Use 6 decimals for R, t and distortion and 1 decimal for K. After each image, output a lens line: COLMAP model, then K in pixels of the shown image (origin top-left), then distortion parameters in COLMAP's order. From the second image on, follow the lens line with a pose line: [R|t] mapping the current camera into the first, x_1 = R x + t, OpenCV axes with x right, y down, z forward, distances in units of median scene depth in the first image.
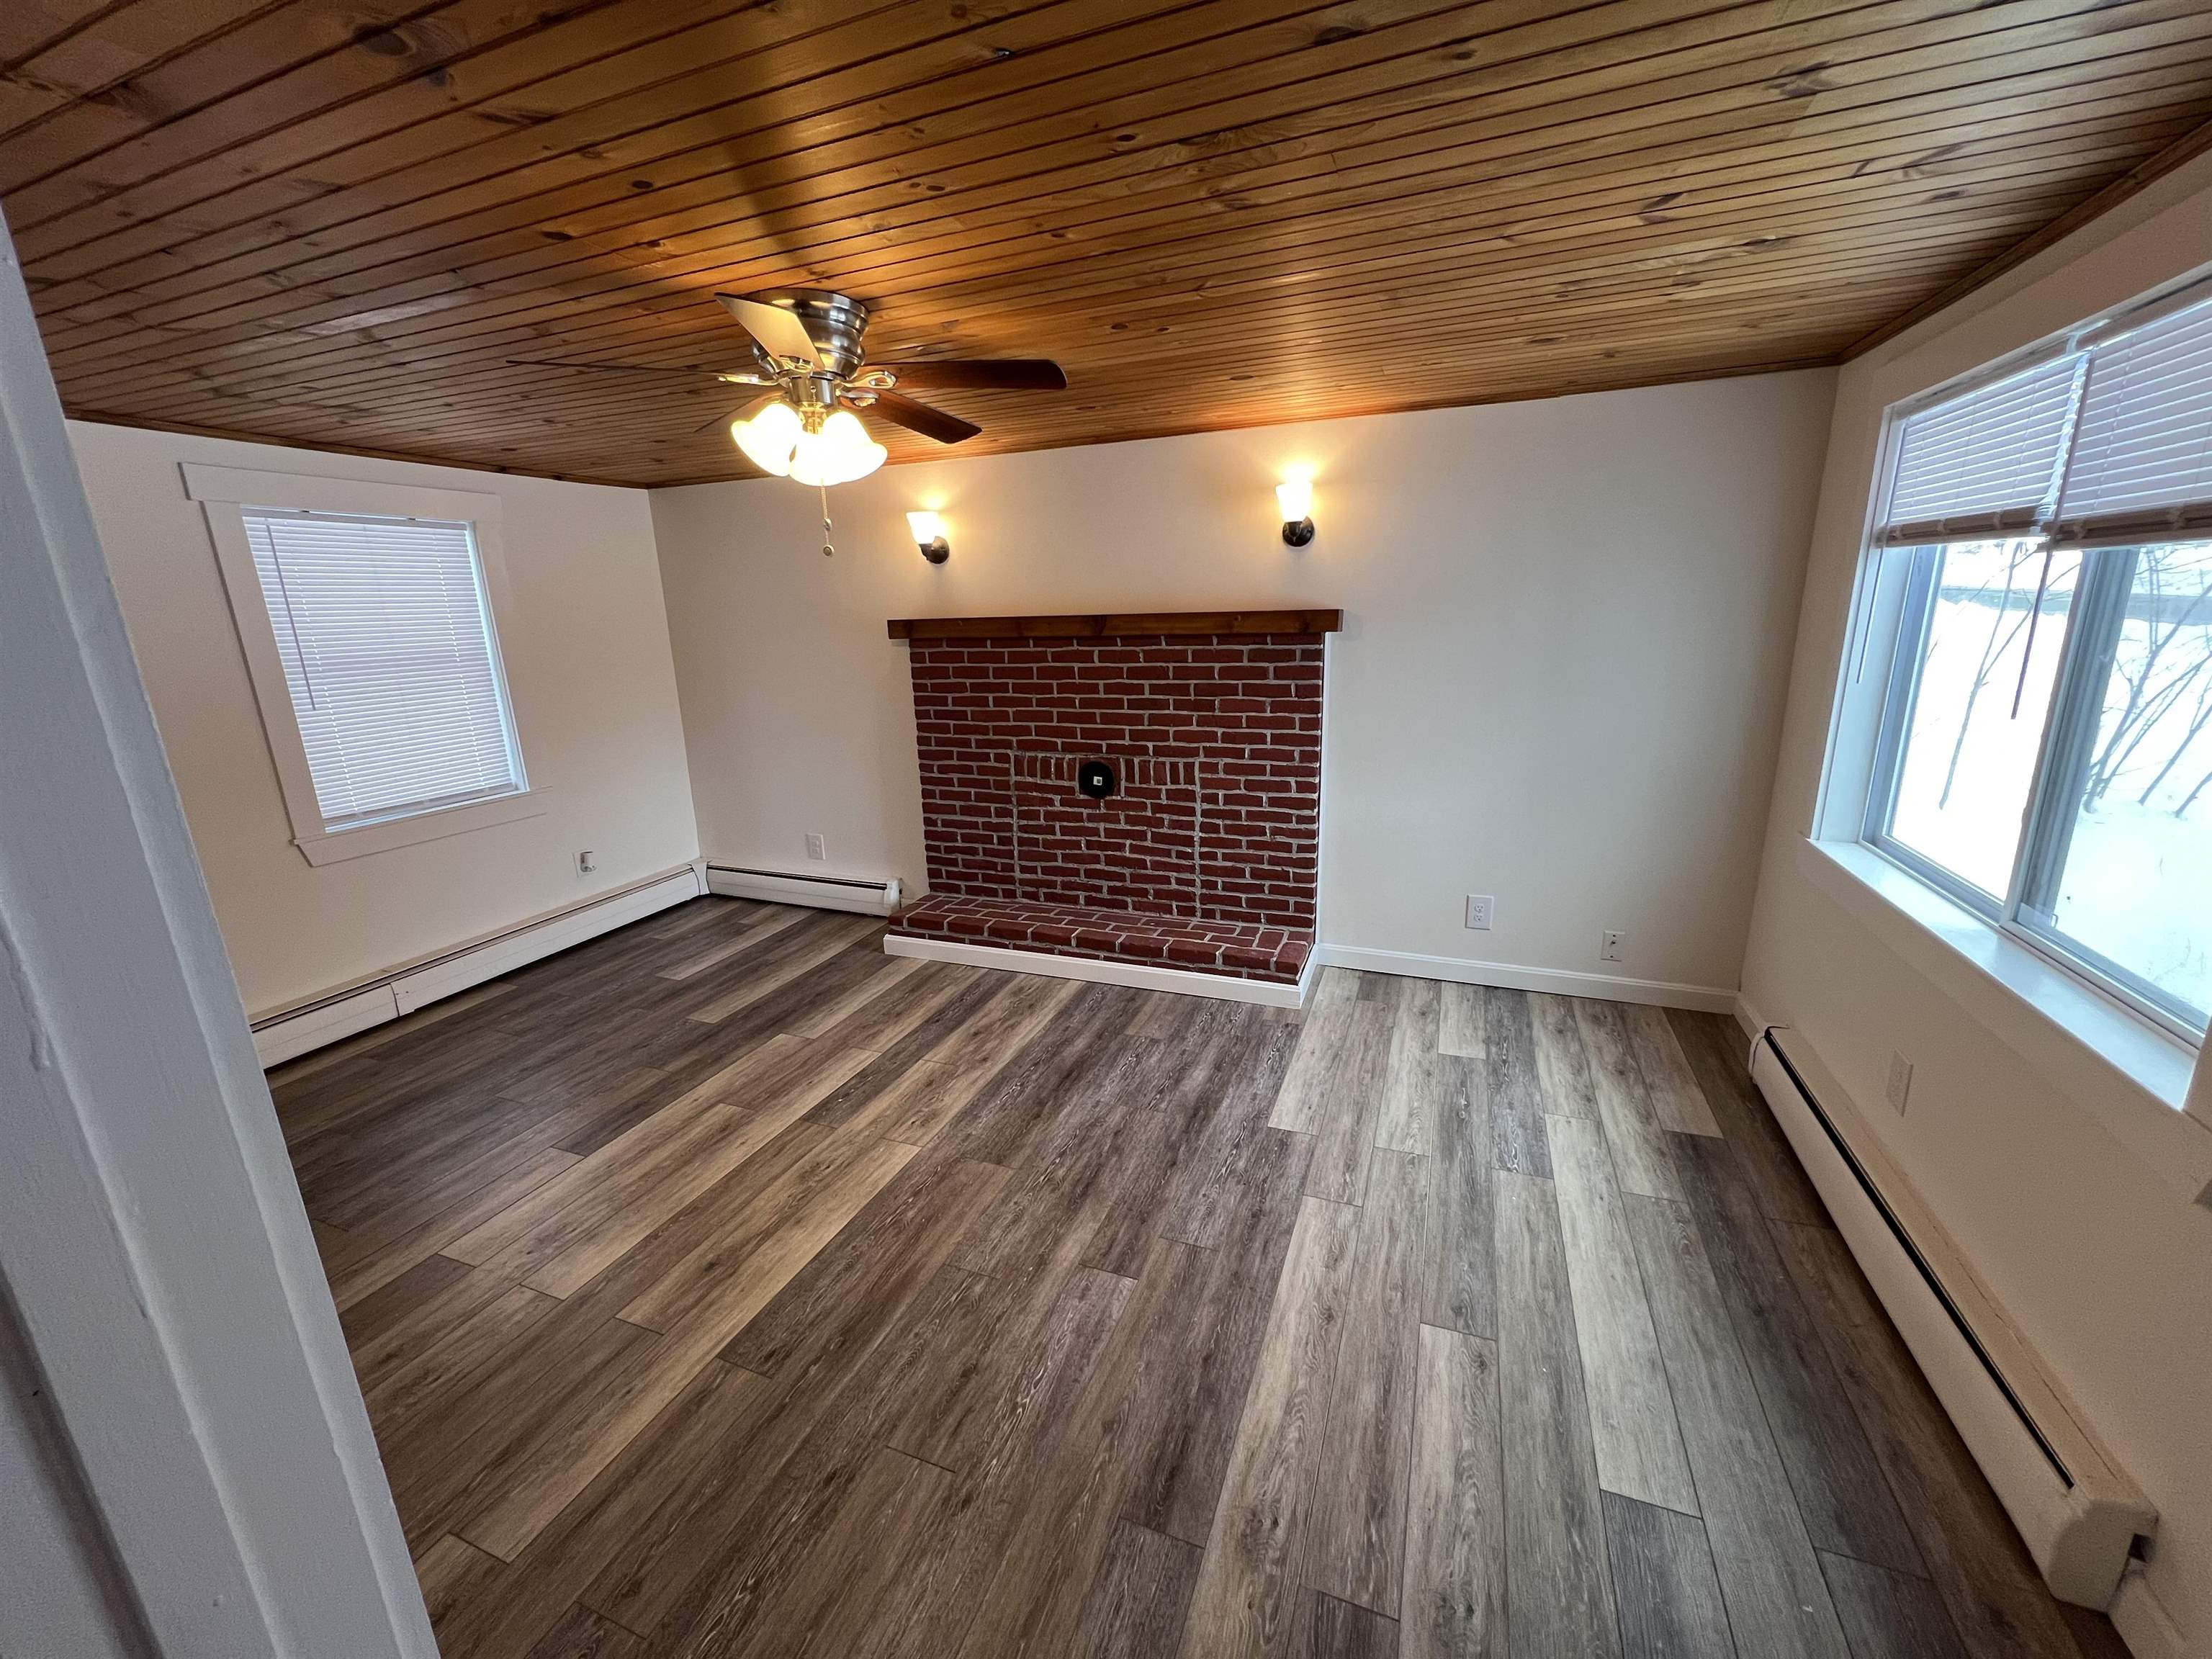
lens RADIAL K [[885.4, 0, 1090.3], [0, 885.4, 828.4], [0, 0, 1]] dist [-0.002004, 0.000529]
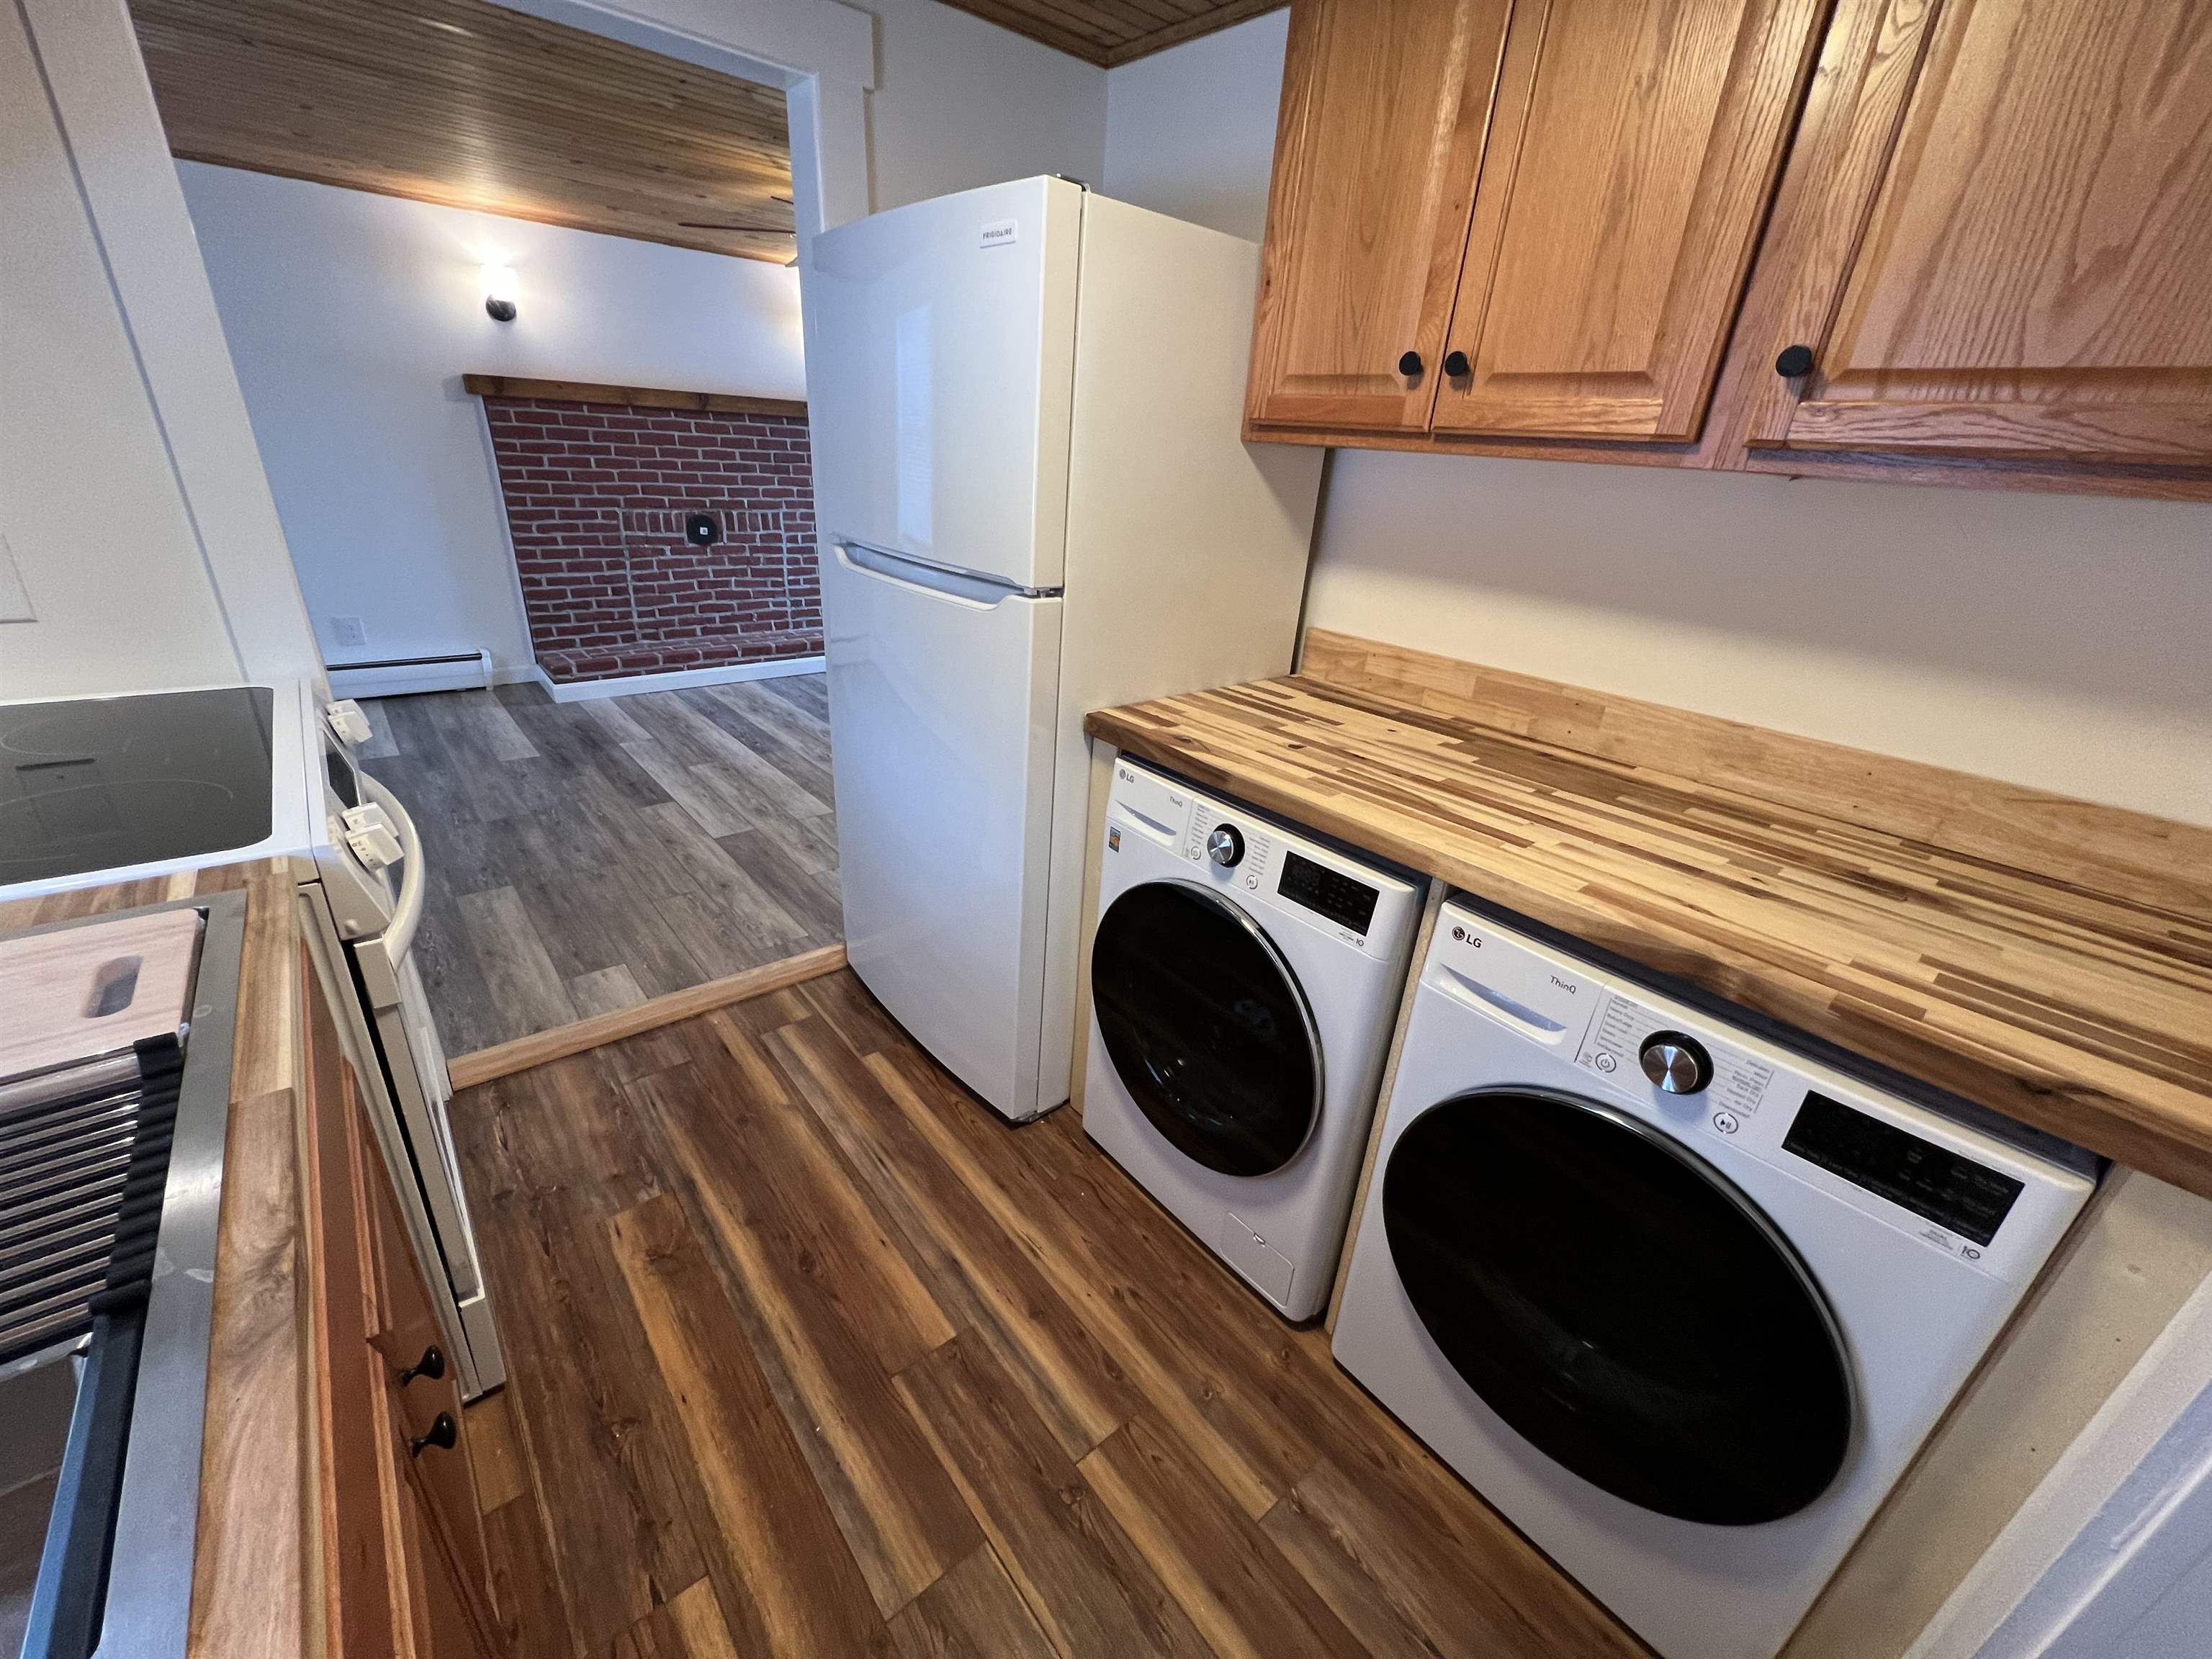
lens RADIAL K [[885.4, 0, 1106.0], [0, 885.4, 834.6], [0, 0, 1]] dist [-0.002004, 0.000529]
pose [[0.463252, -0.305219, 0.832009, -0.916643], [0.142923, 0.952263, 0.269756, 0.102075], [-0.874626, -0.006051, 0.484760, -0.137953]]
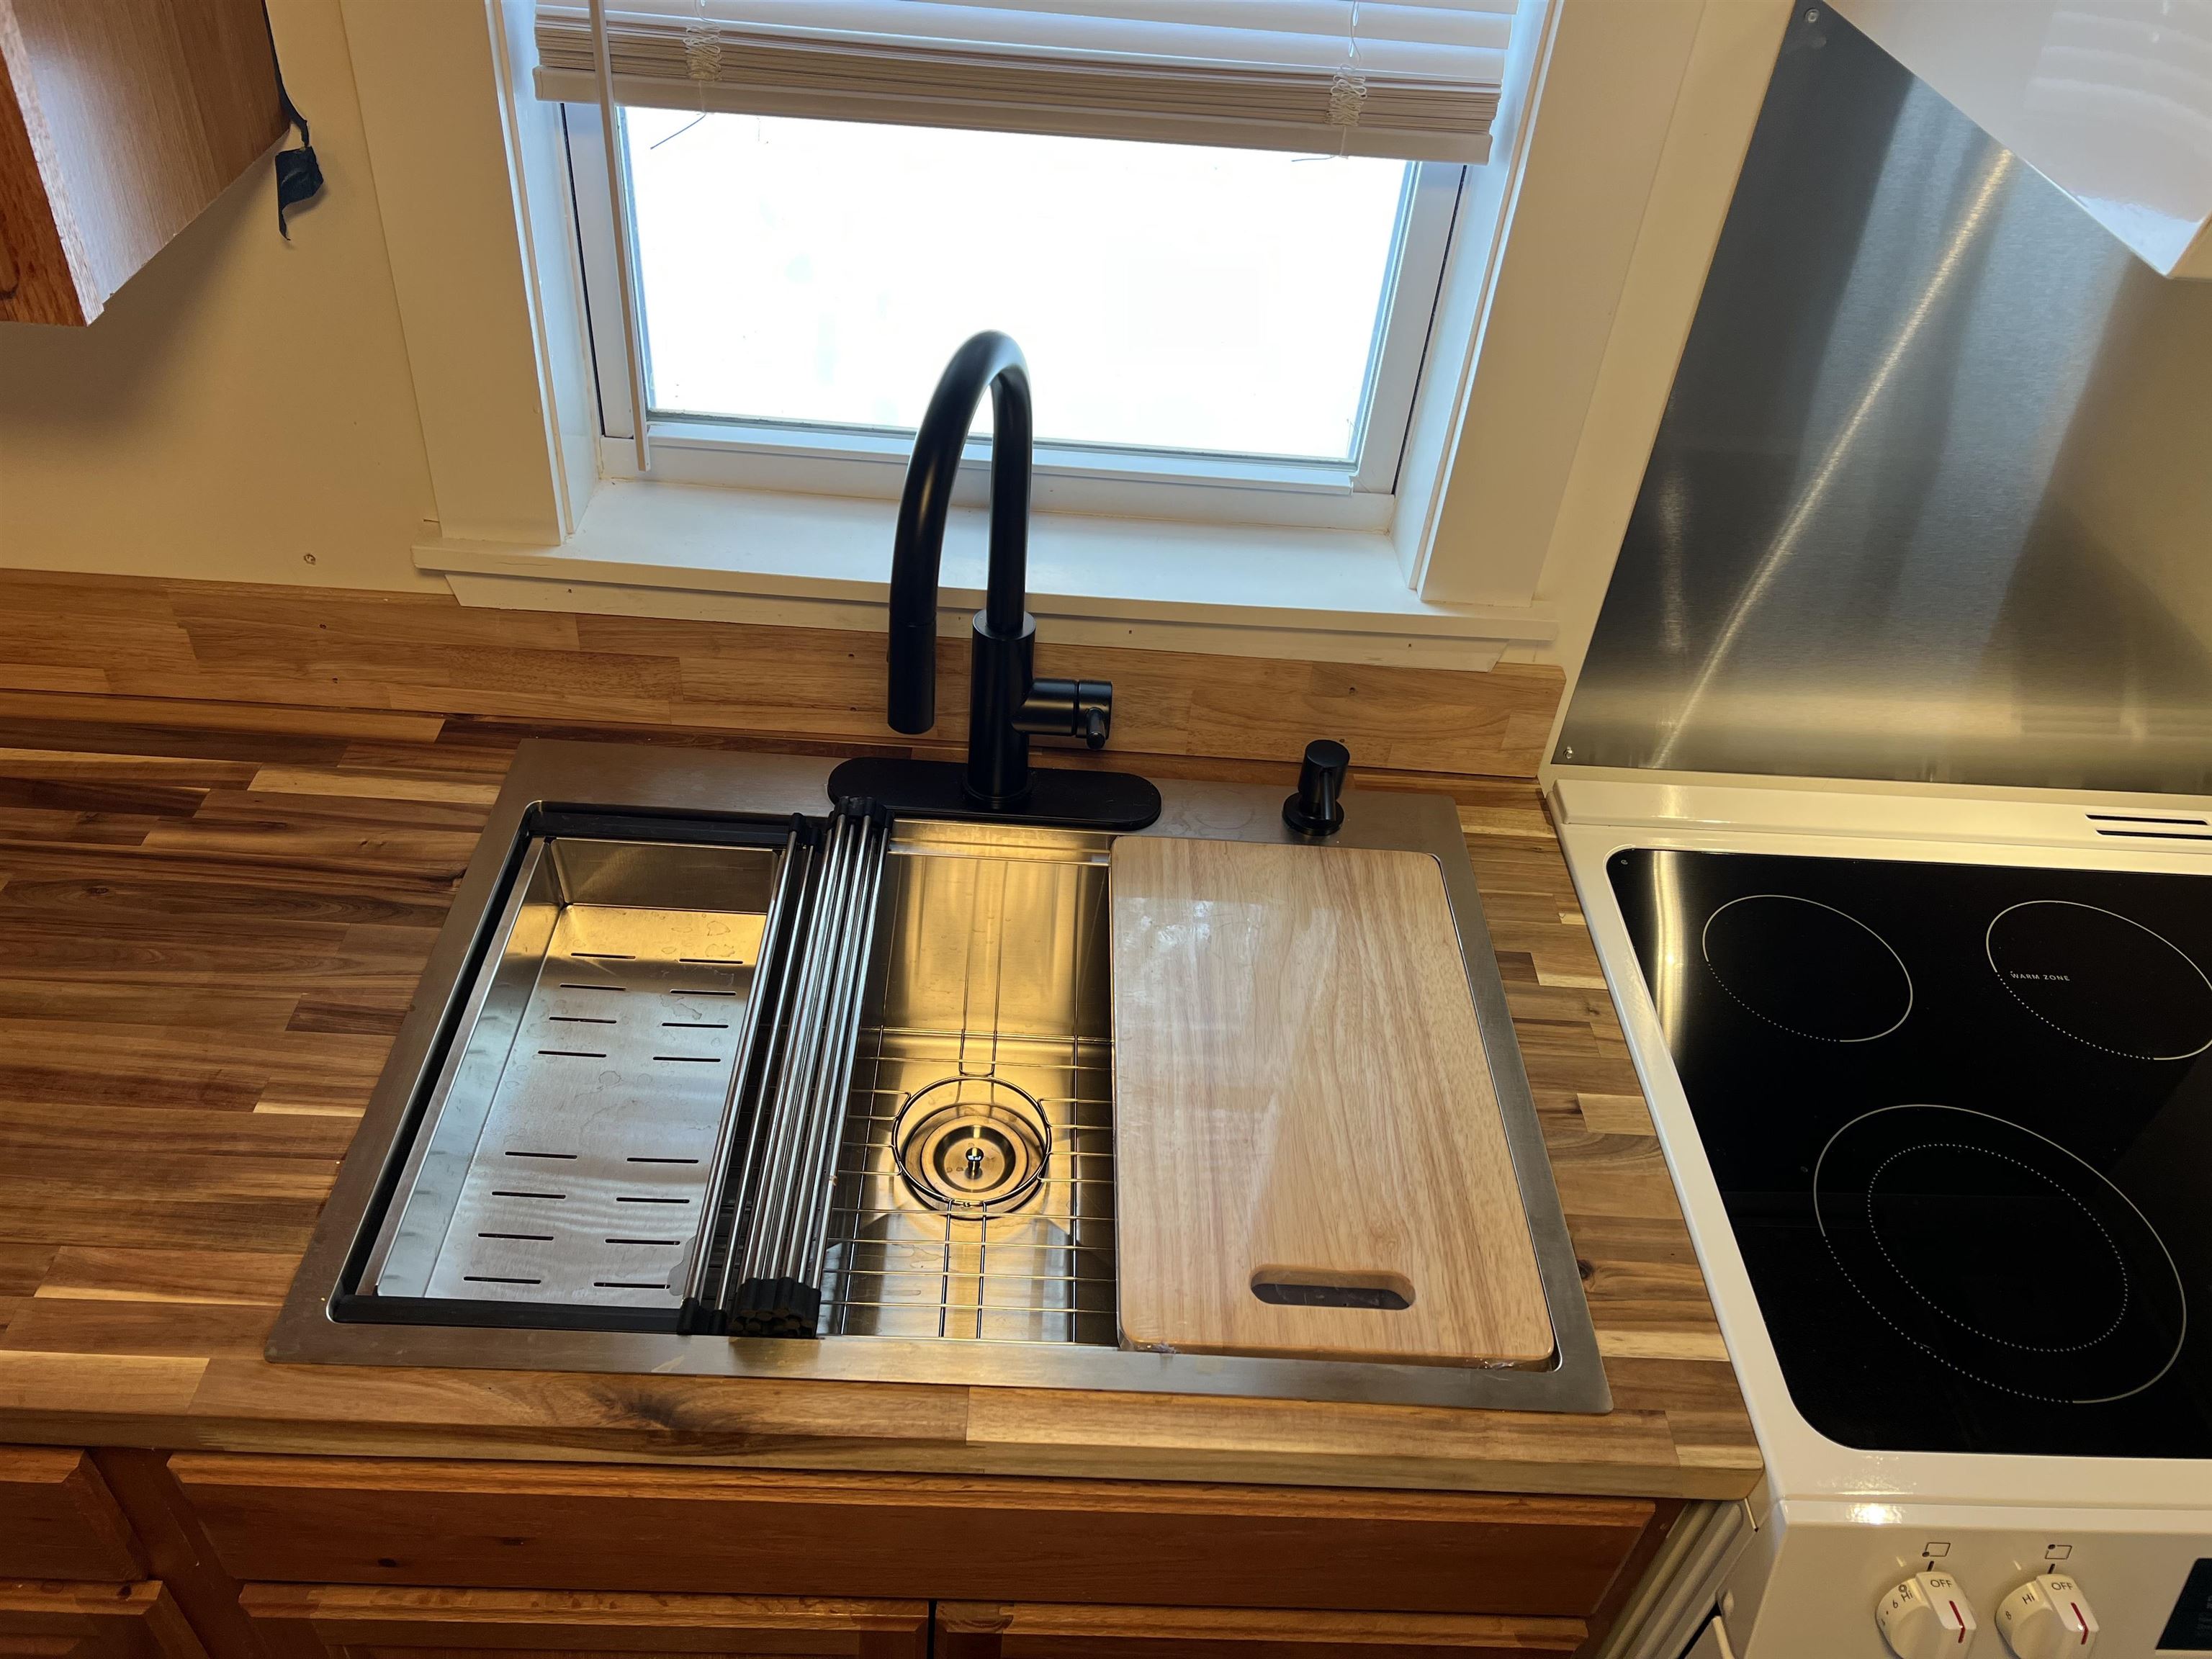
lens RADIAL K [[1660.3, 0, 1108.1], [0, 1660.3, 832.3], [0, 0, 1]] dist [0.053460, -0.066925]
pose [[0.384708, 0.643524, -0.661723, -0.754333], [-0.313880, 0.765380, 0.561848, -0.040609], [0.868032, -0.008446, 0.496437, -0.031409]]
